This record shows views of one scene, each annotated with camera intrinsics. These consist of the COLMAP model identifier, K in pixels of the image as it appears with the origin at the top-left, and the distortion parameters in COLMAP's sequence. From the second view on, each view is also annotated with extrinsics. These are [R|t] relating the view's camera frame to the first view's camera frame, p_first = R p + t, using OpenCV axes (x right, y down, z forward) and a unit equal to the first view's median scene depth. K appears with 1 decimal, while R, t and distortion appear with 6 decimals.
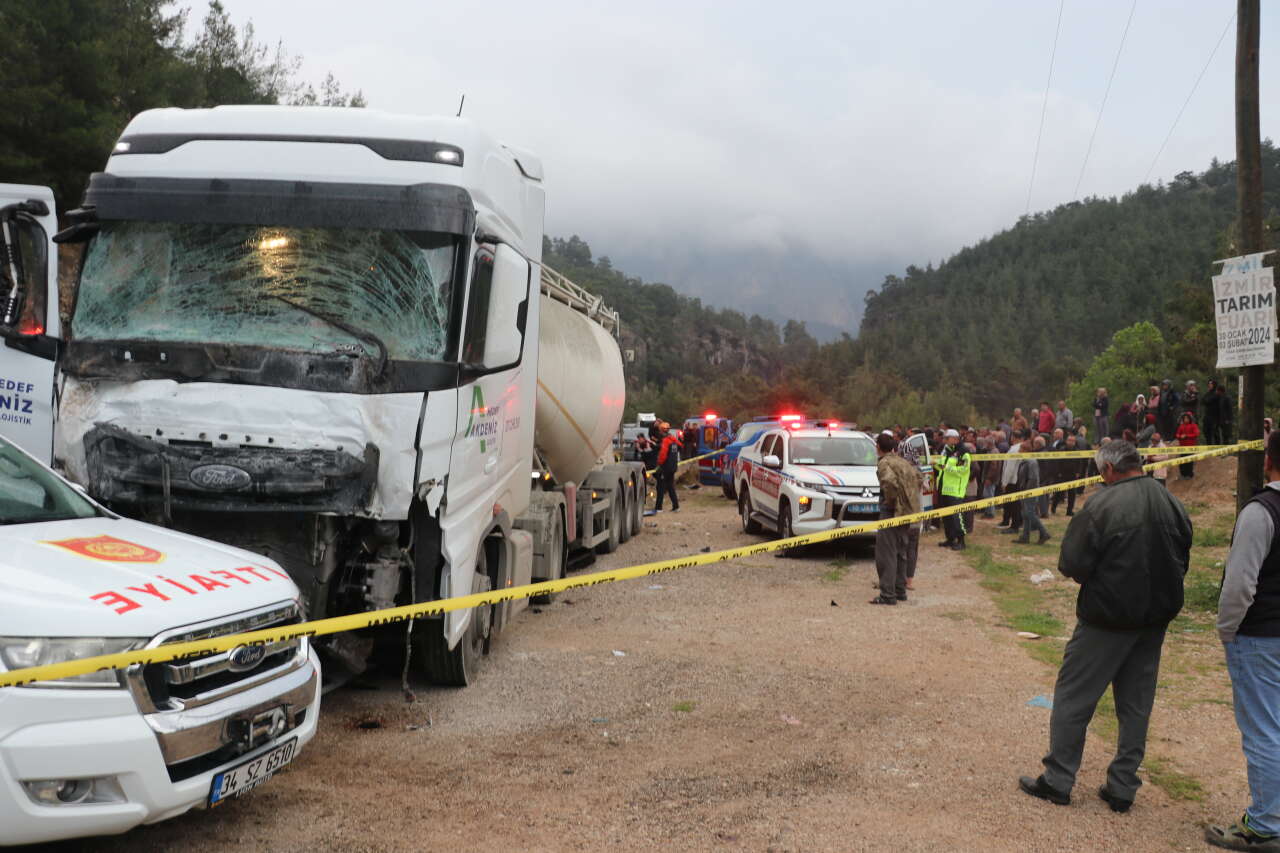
lens RADIAL K [[1100.3, 0, 641.8], [0, 1100.3, 430.2], [0, 0, 1]] dist [-0.161441, 0.051716]
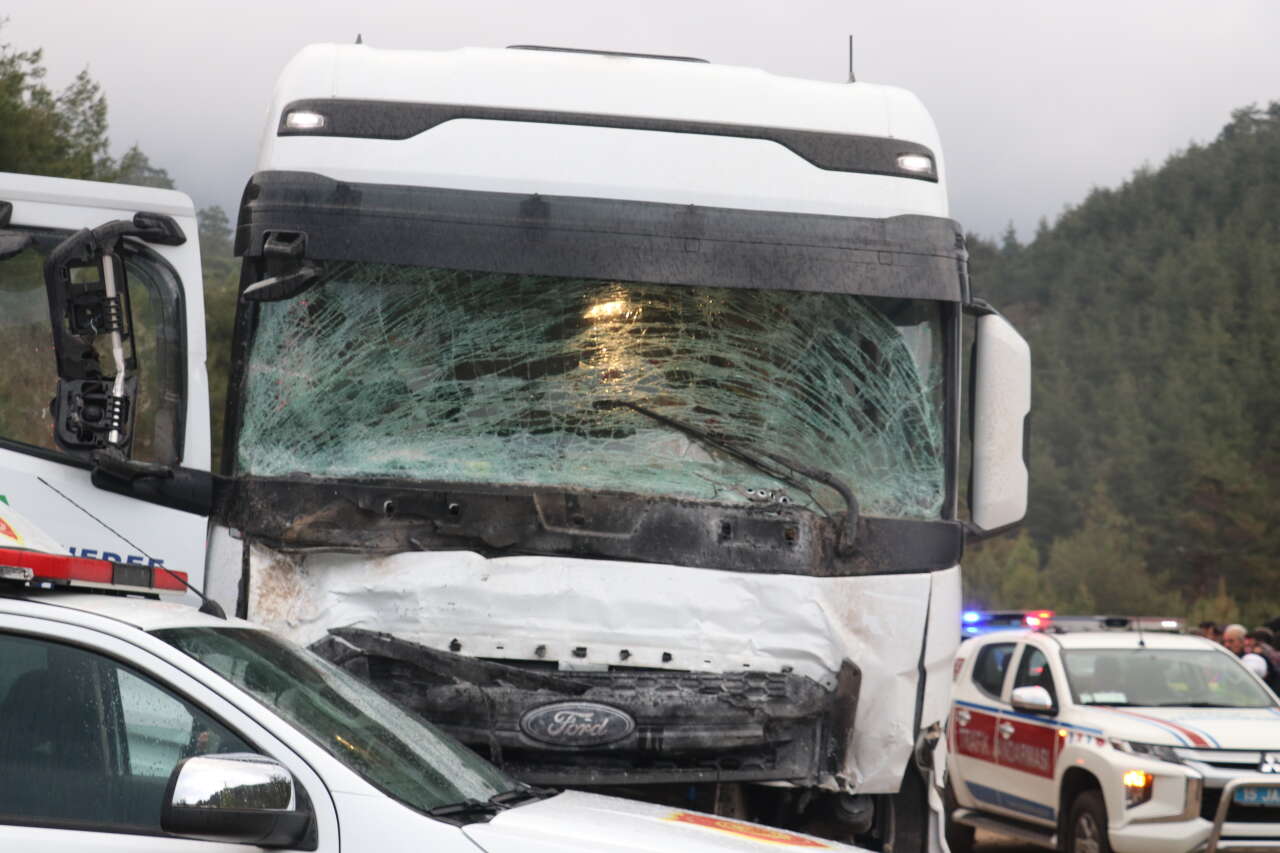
lens RADIAL K [[2741.3, 0, 637.2], [0, 2741.3, 422.5], [0, 0, 1]] dist [0.276264, 0.000000]
pose [[0.990426, 0.001359, 0.138035, -0.543299], [0.009296, 0.997025, -0.076511, -0.003286], [-0.137728, 0.077061, 0.987468, -0.437583]]
